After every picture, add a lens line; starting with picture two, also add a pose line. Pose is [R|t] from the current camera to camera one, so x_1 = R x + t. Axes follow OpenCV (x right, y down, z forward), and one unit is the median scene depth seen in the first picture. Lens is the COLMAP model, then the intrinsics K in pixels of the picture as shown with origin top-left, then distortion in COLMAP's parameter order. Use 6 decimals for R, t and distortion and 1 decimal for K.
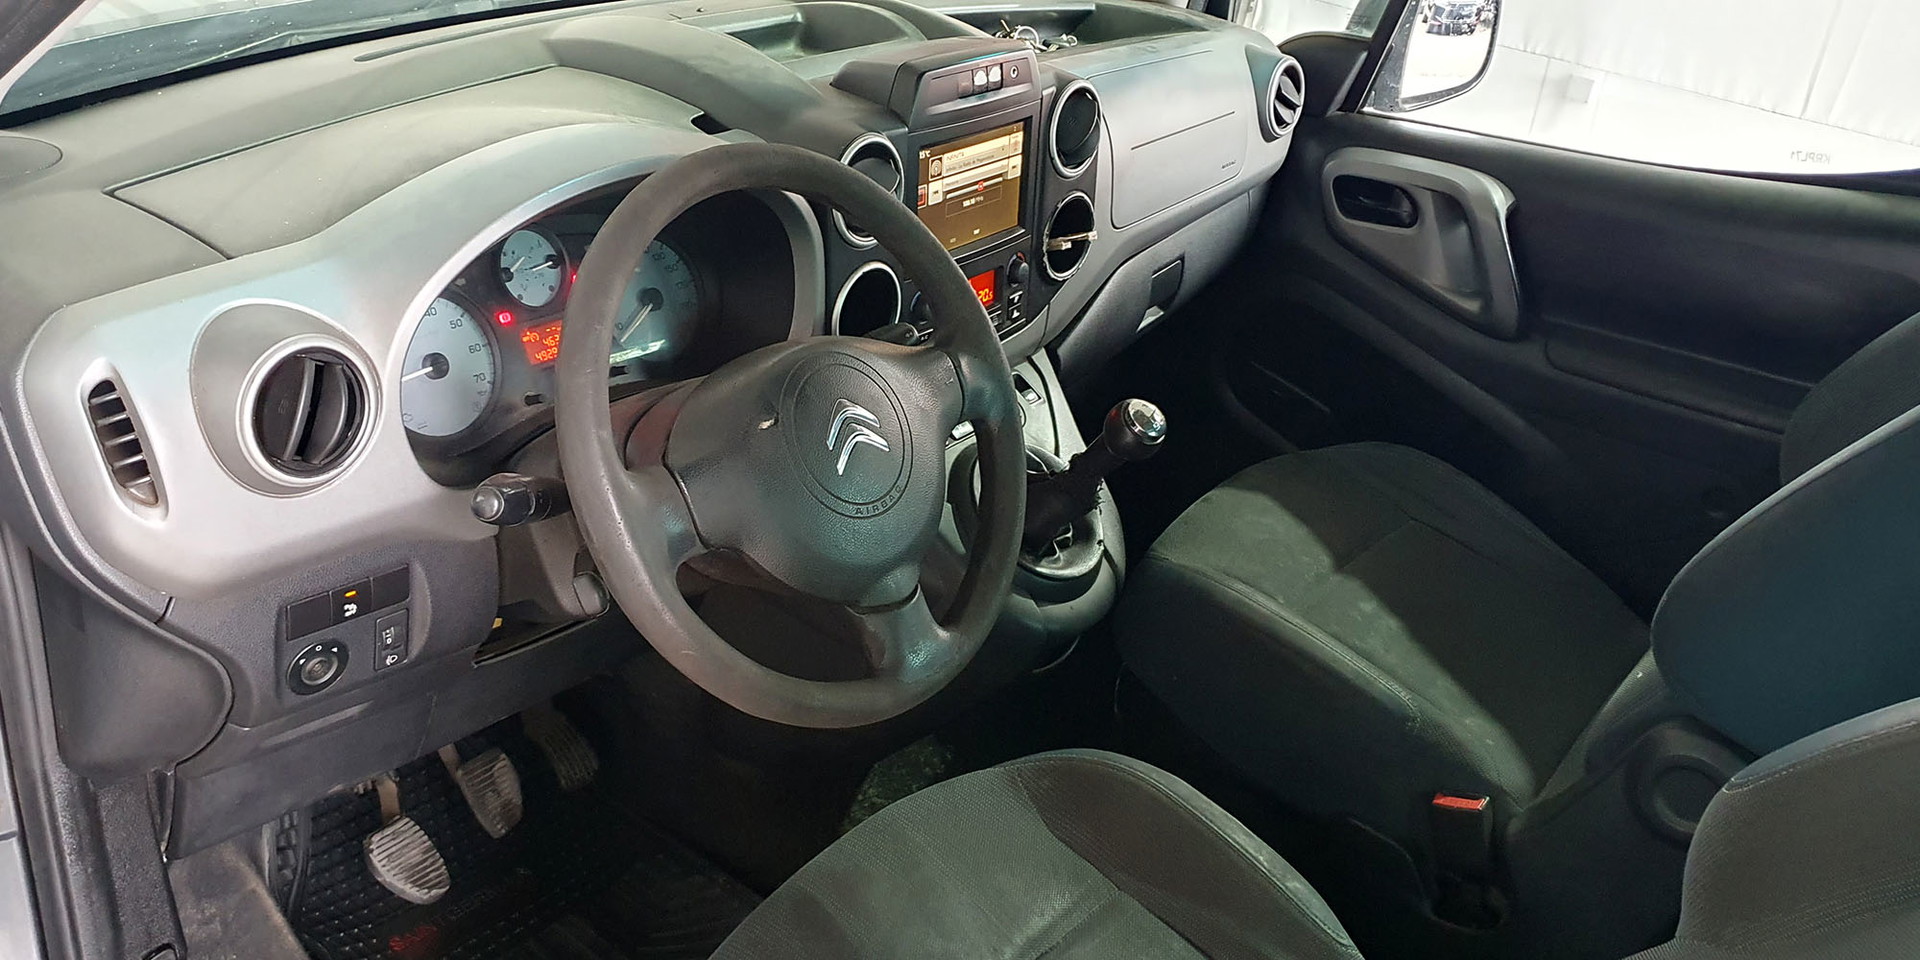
lens RADIAL K [[1619.1, 0, 949.1], [0, 1619.1, 484.8], [0, 0, 1]] dist [0.034268, -0.073359]
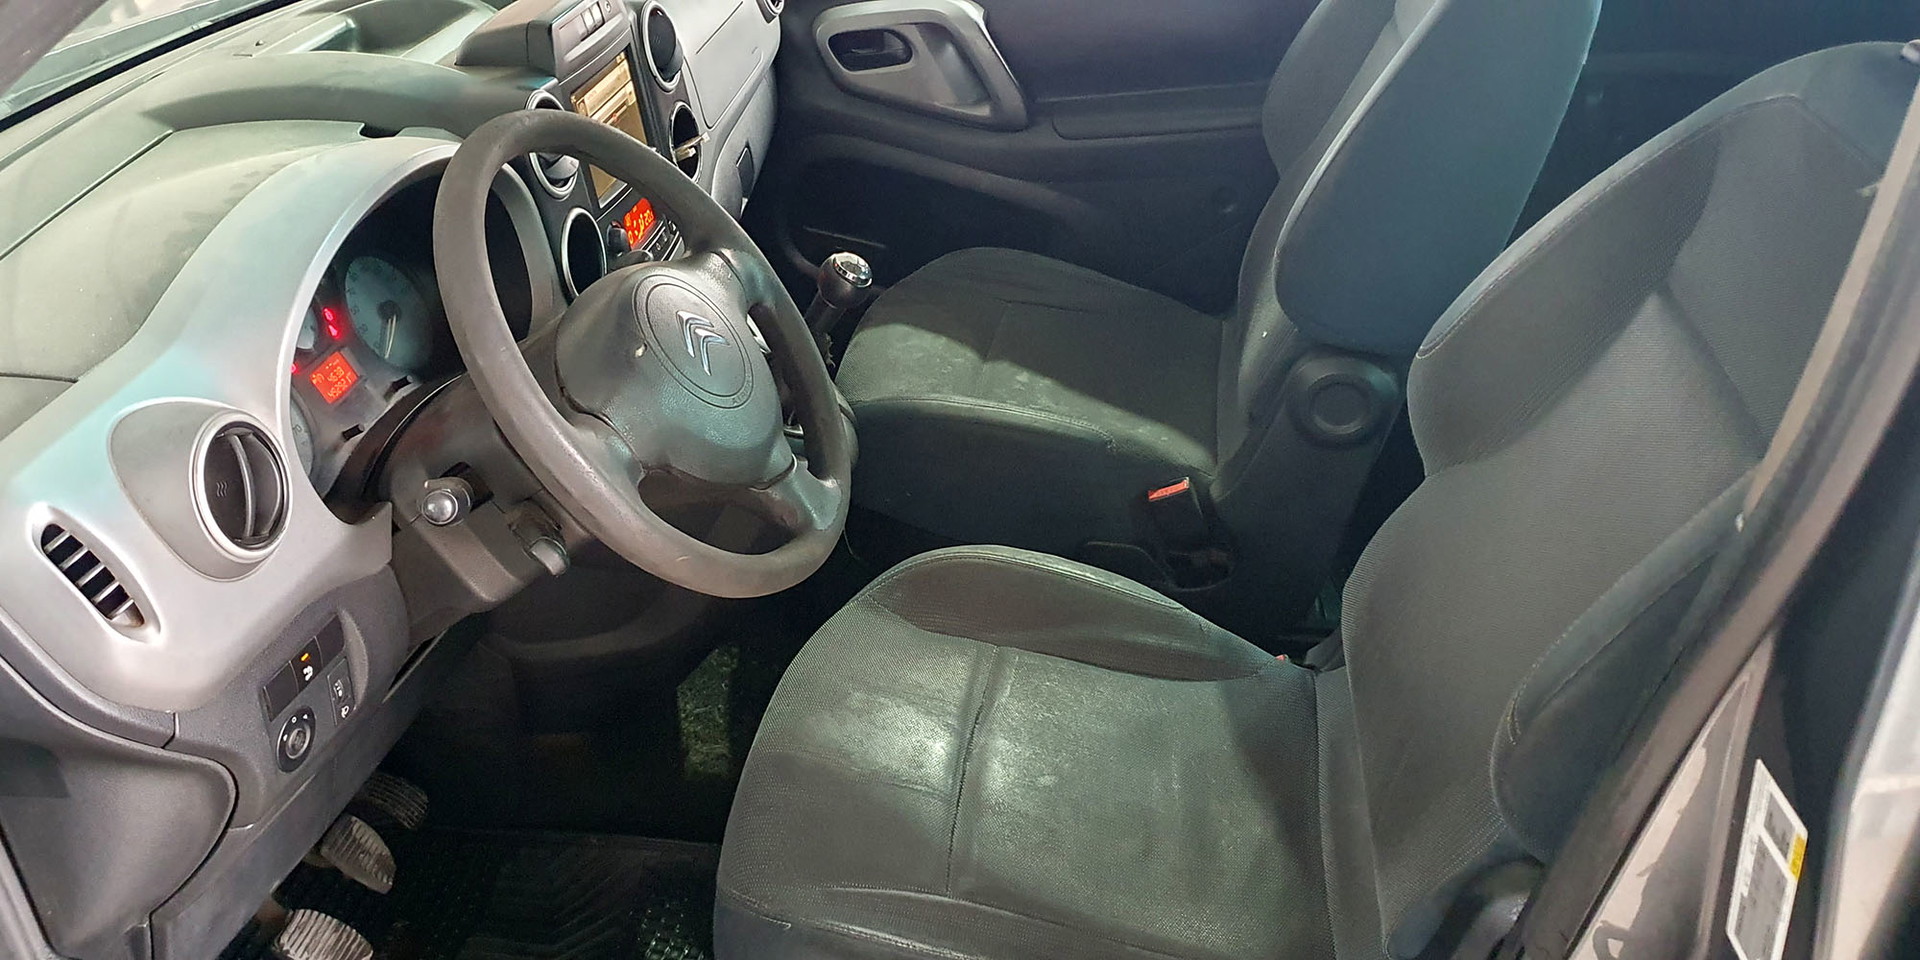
lens RADIAL K [[1619.1, 0, 967.9], [0, 1619.1, 495.9], [0, 0, 1]] dist [0.034268, -0.073359]
pose [[0.858651, -0.378344, 0.345794, -0.241046], [0.359733, 0.925403, 0.119251, 0.001225], [-0.365117, 0.021999, 0.930702, -0.071520]]
